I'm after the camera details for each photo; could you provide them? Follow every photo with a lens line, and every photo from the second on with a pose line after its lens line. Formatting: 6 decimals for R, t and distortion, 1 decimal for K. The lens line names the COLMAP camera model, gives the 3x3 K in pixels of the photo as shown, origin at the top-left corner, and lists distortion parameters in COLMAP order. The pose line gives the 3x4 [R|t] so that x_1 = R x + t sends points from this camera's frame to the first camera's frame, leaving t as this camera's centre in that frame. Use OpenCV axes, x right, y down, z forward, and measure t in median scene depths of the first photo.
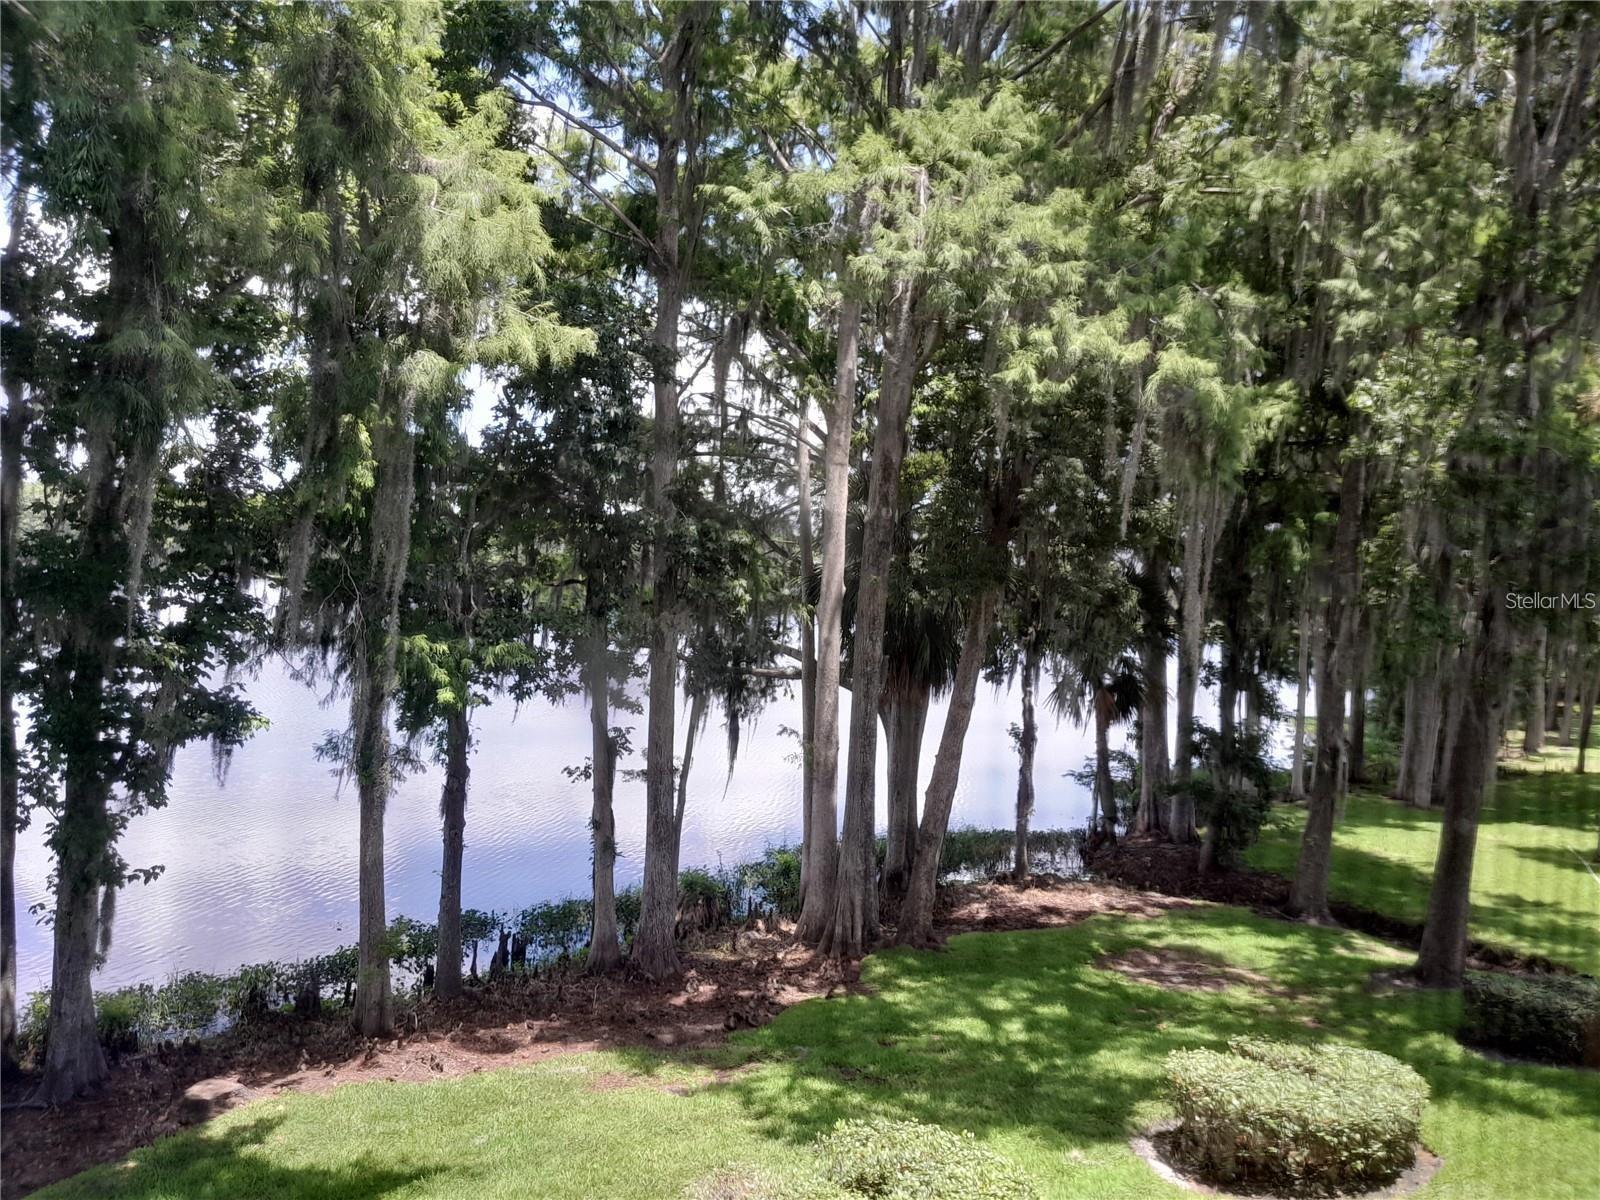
lens RADIAL K [[1270.6, 0, 800.0], [0, 1270.6, 600.0], [0, 0, 1]] dist [0.006109, 0.006826]
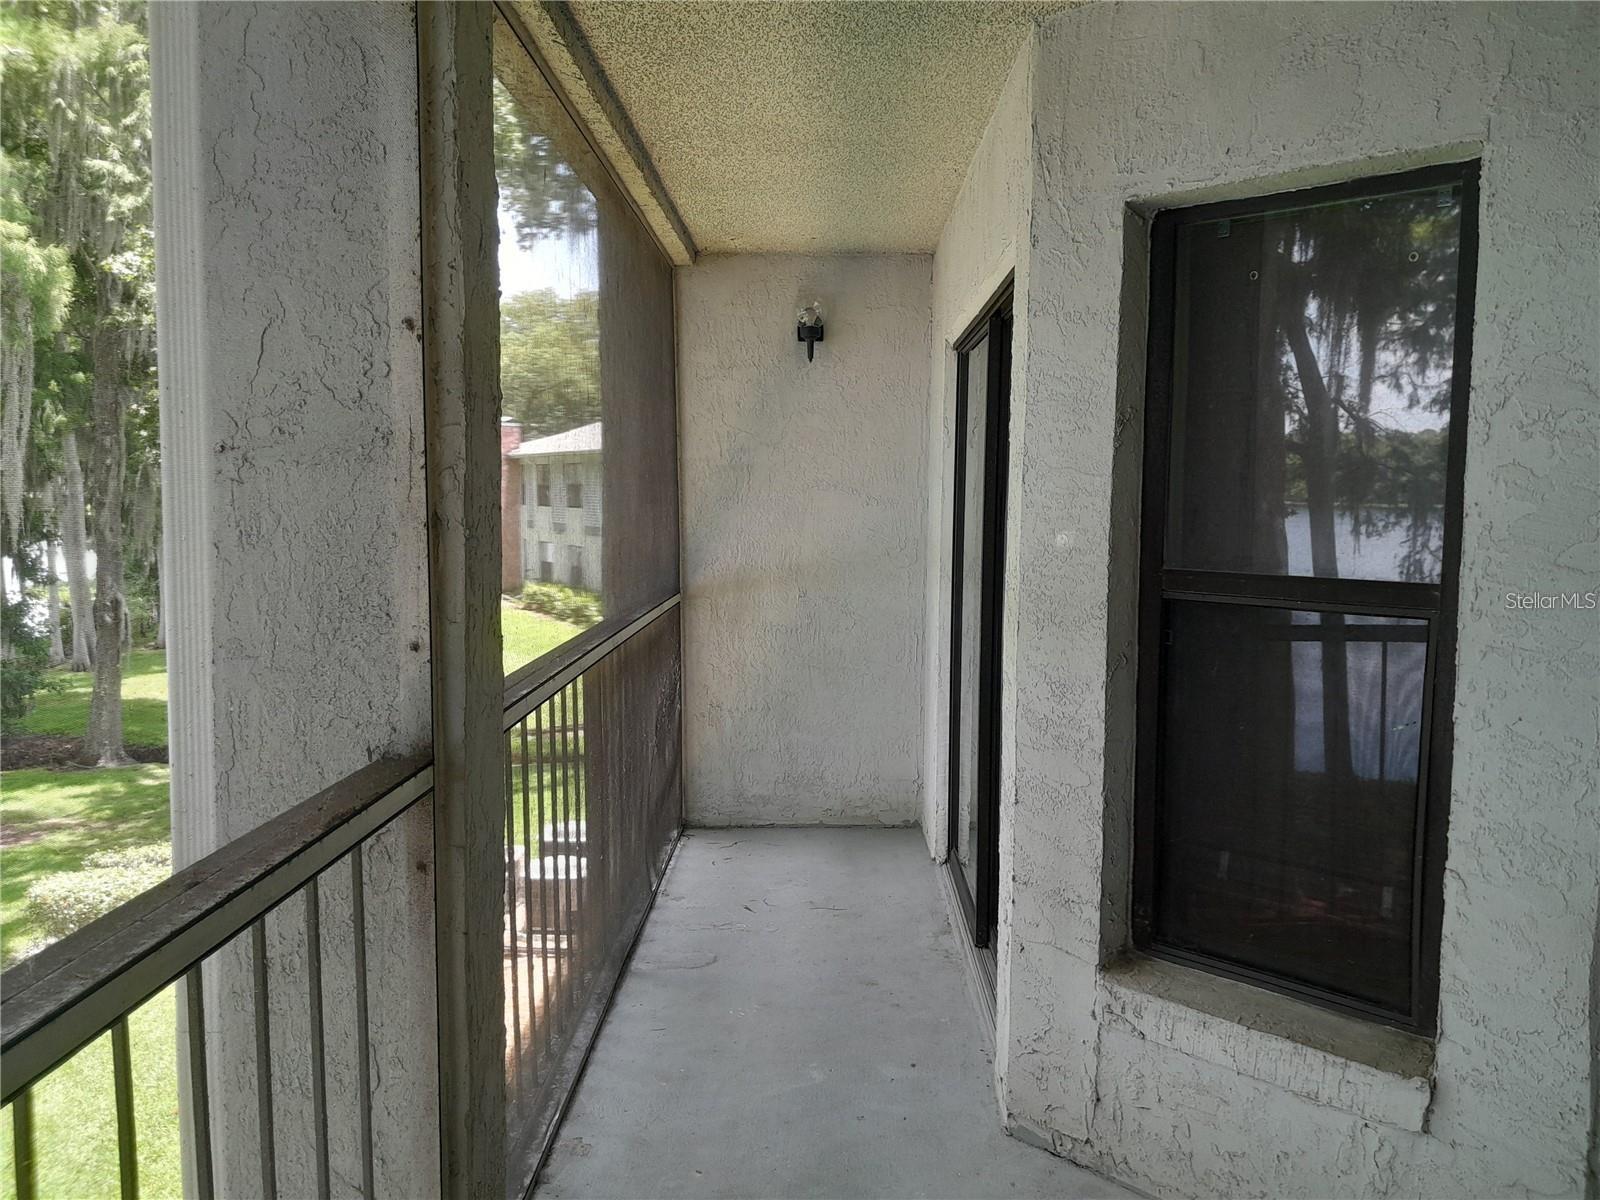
lens RADIAL K [[1270.6, 0, 800.0], [0, 1270.6, 600.0], [0, 0, 1]] dist [0.006109, 0.006826]
pose [[0.592533, -0.124027, 0.795941, -0.107945], [0.036987, 0.991223, 0.126921, 0.002298], [-0.804697, -0.045766, 0.591919, -0.109010]]
